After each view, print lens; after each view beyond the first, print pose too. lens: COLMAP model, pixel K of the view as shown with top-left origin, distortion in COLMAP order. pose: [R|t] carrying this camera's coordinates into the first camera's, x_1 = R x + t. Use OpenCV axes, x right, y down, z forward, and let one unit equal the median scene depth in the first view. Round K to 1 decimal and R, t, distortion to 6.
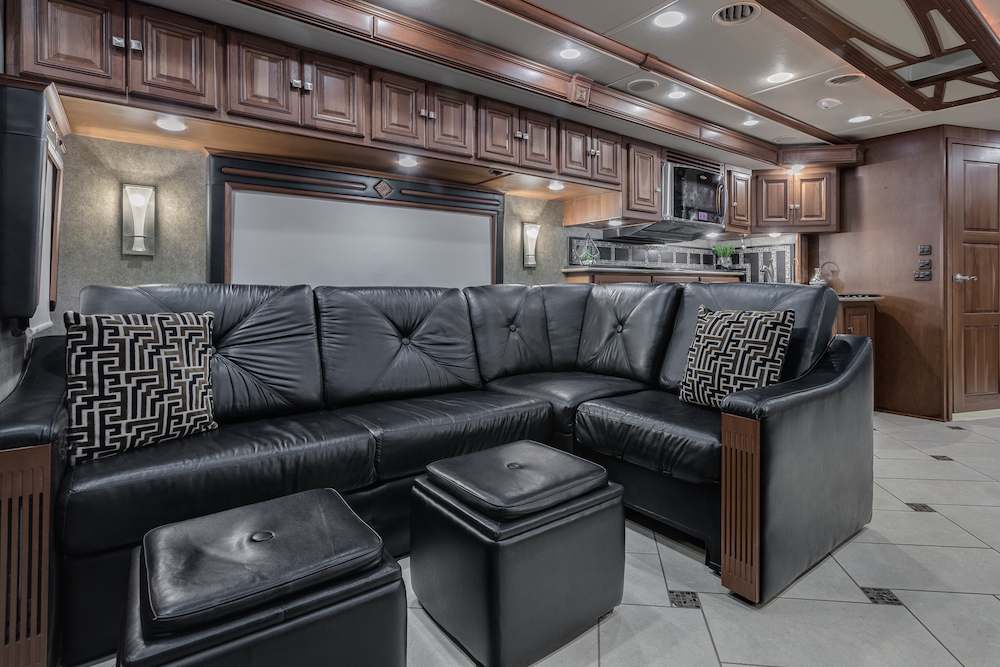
lens RADIAL K [[514.8, 0, 525.1], [0, 514.8, 279.7], [0, 0, 1]] dist [0.004938, -0.000073]
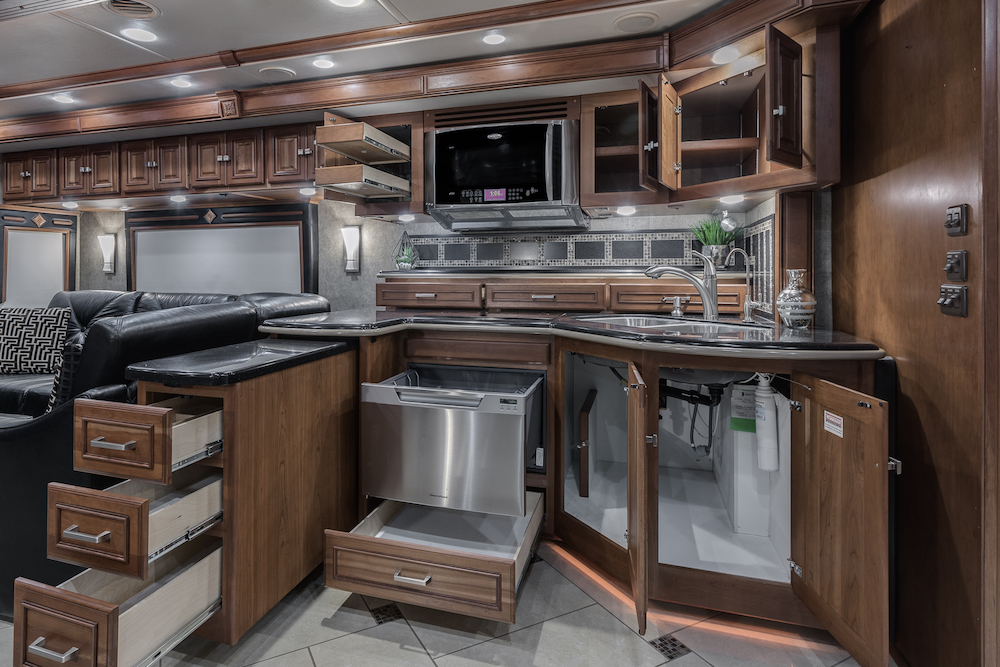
lens RADIAL K [[561.3, 0, 453.6], [0, 561.3, 266.7], [0, 0, 1]] dist [0.001531, 0.003267]
pose [[0.551572, -0.009886, -0.834068, 1.280472], [0.019860, 0.999802, 0.001283, -0.041828], [0.833891, -0.017272, 0.551659, 0.760805]]
